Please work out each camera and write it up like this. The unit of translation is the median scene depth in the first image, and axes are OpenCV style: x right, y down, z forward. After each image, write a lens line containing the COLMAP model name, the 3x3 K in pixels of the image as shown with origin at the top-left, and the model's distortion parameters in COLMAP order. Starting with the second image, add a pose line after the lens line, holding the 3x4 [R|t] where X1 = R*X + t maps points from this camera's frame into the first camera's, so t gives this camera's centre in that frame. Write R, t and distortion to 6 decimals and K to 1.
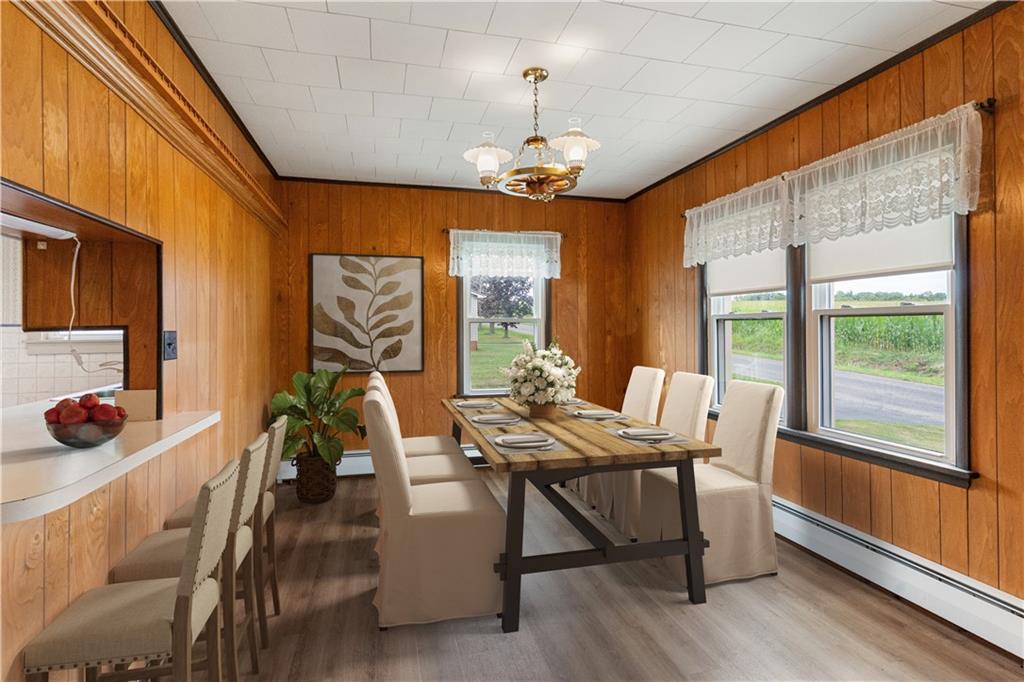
lens RADIAL K [[497.9, 0, 510.1], [0, 497.9, 327.3], [0, 0, 1]] dist [0.000119, -0.000030]
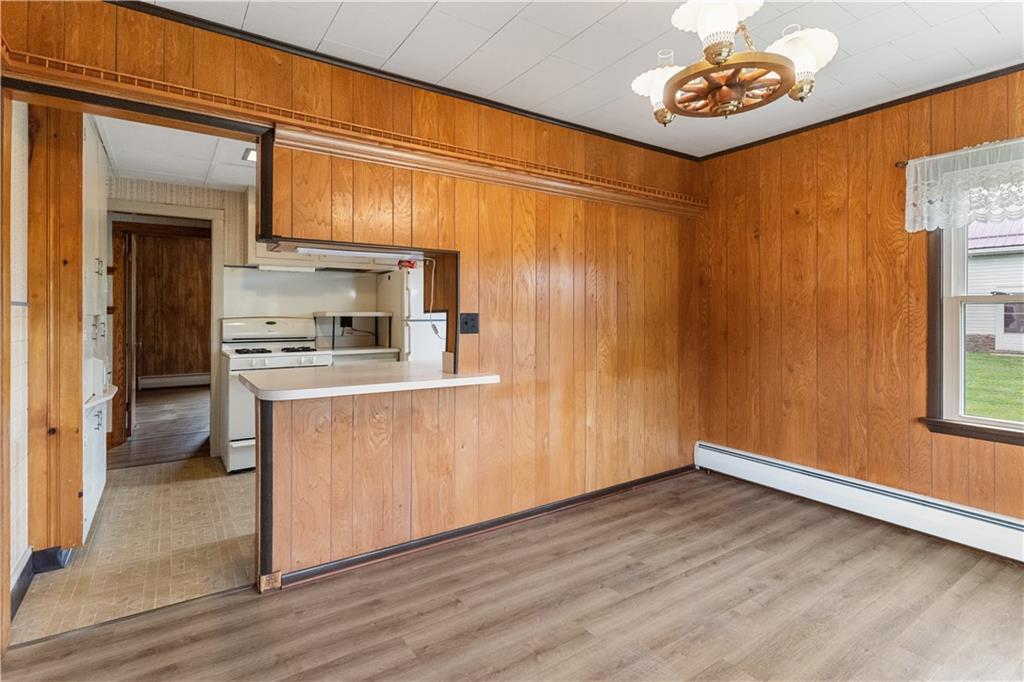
lens RADIAL K [[504.7, 0, 510.5], [0, 504.7, 318.2], [0, 0, 1]] dist [-0.000731, -0.000053]
pose [[0.333451, 0.013794, -0.942666, 0.345074], [-0.001152, 0.999898, 0.014224, -0.000014], [0.942767, -0.003657, 0.333433, 0.306495]]
